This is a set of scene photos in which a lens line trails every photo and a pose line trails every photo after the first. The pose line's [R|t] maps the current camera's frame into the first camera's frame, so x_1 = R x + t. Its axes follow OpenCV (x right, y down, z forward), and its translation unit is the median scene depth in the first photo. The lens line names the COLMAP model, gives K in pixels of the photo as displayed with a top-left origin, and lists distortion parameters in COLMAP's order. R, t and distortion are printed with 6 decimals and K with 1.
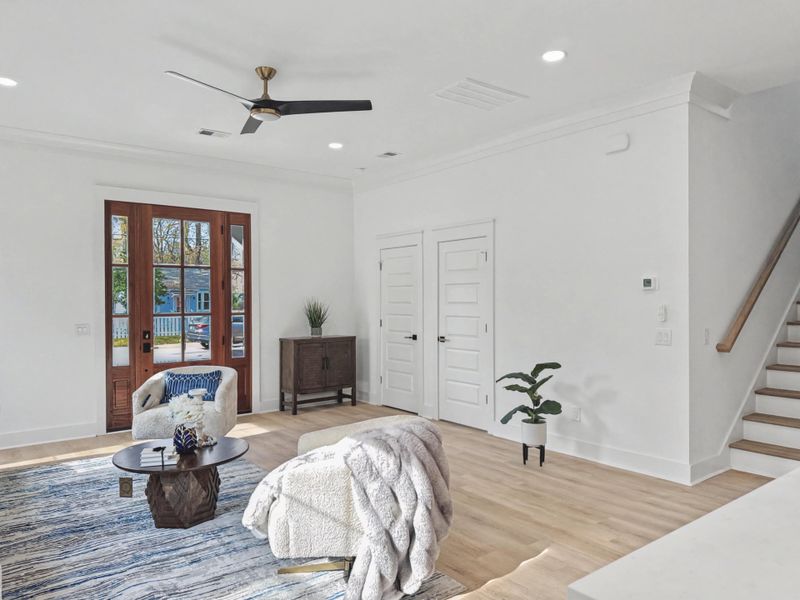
lens RADIAL K [[573.5, 0, 395.0], [0, 573.5, 304.8], [0, 0, 1]] dist [-0.002950, -0.018402]
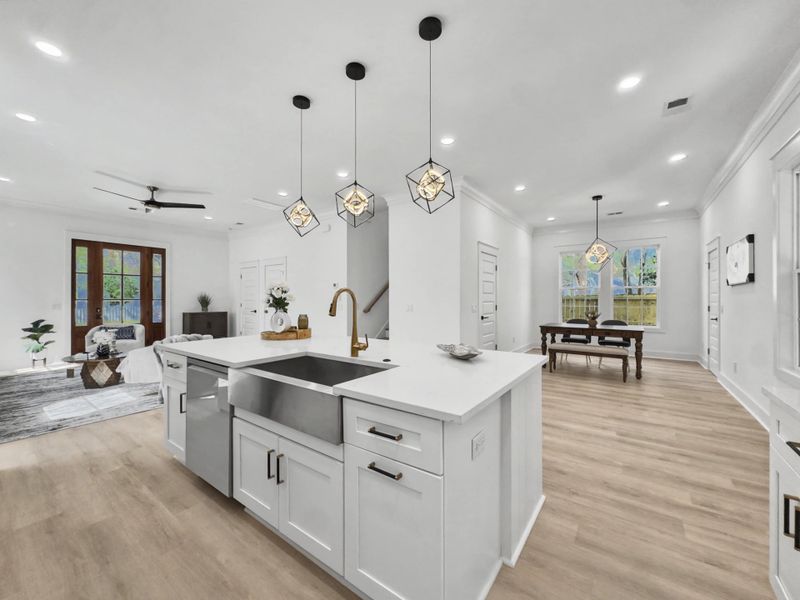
lens RADIAL K [[328.8, 0, 397.1], [0, 328.8, 297.3], [0, 0, 1]] dist [-0.004281, 0.000549]
pose [[0.962764, 0.003738, 0.270317, 0.219147], [0.000346, 0.999887, -0.015059, 0.025883], [-0.270343, 0.014592, 0.962654, -0.306361]]
